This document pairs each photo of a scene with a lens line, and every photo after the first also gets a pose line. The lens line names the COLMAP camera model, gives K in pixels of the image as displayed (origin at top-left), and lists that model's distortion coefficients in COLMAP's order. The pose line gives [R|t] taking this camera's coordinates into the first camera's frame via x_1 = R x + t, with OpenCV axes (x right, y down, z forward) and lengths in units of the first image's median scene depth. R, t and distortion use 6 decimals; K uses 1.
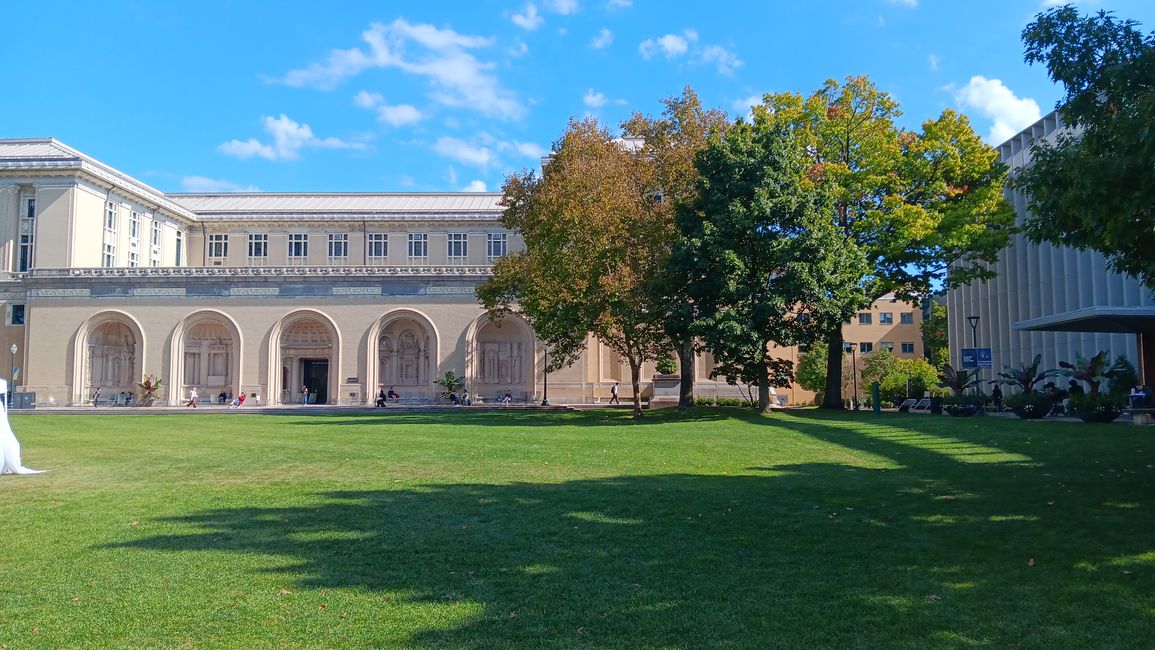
lens RADIAL K [[871.9, 0, 580.8], [0, 871.9, 343.9], [0, 0, 1]] dist [0.137130, -0.282920]
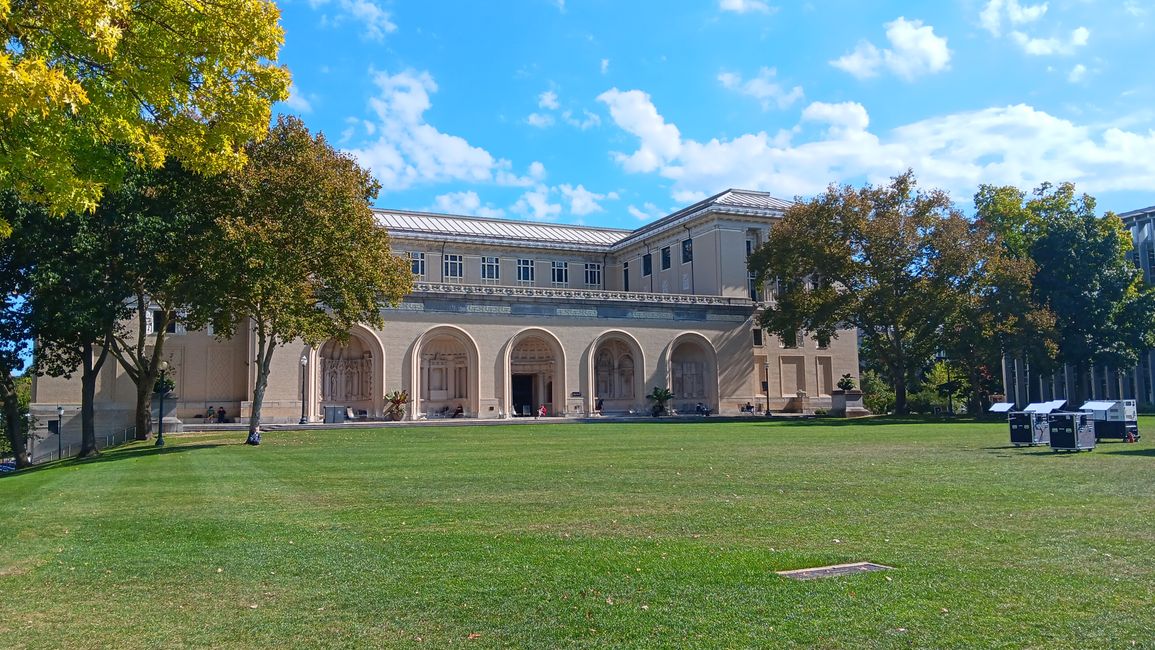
lens RADIAL K [[871.9, 0, 580.8], [0, 871.9, 343.9], [0, 0, 1]] dist [0.137130, -0.282920]
pose [[0.920114, 0.022129, 0.391025, -0.674071], [-0.013007, 0.999578, -0.025963, 0.006201], [-0.391434, 0.018803, 0.920014, -0.009784]]
